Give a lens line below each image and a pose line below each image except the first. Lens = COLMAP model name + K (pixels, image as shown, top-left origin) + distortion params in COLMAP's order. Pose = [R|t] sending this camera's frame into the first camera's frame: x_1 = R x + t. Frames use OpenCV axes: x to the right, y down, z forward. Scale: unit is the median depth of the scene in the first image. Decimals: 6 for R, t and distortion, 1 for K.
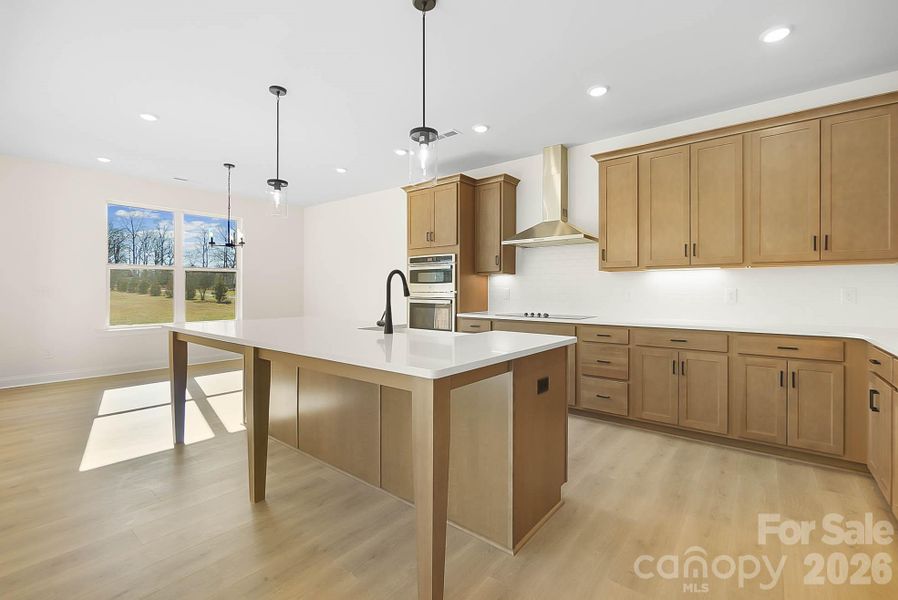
lens RADIAL K [[393.0, 0, 453.1], [0, 393.0, 287.3], [0, 0, 1]] dist [-0.000252, -0.000083]
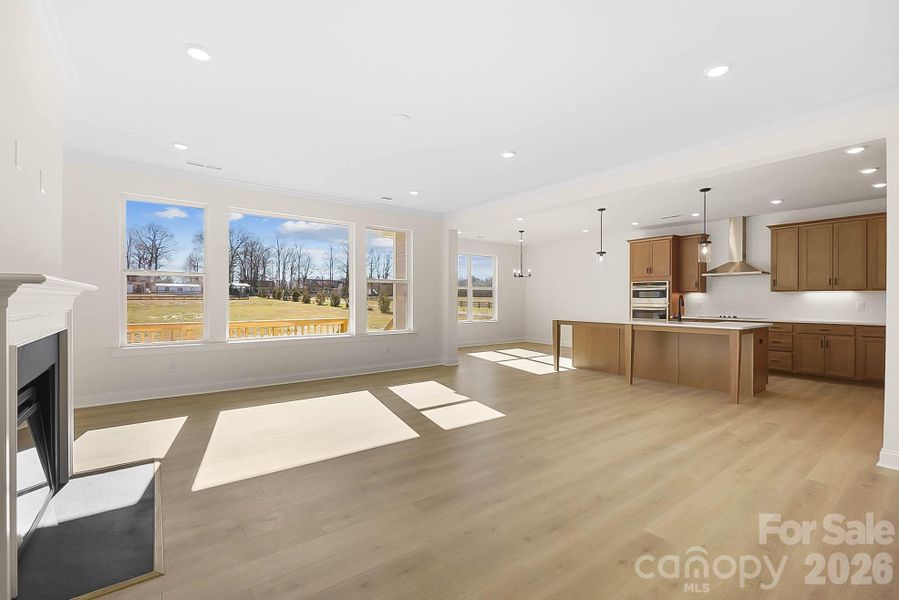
lens RADIAL K [[393.0, 0, 448.4], [0, 393.0, 297.7], [0, 0, 1]] dist [-0.000632, -0.000270]
pose [[0.968584, 0.001990, -0.248678, -0.563931], [-0.000888, 0.999989, 0.004546, -0.021290], [0.248685, -0.004182, 0.968575, -1.015089]]
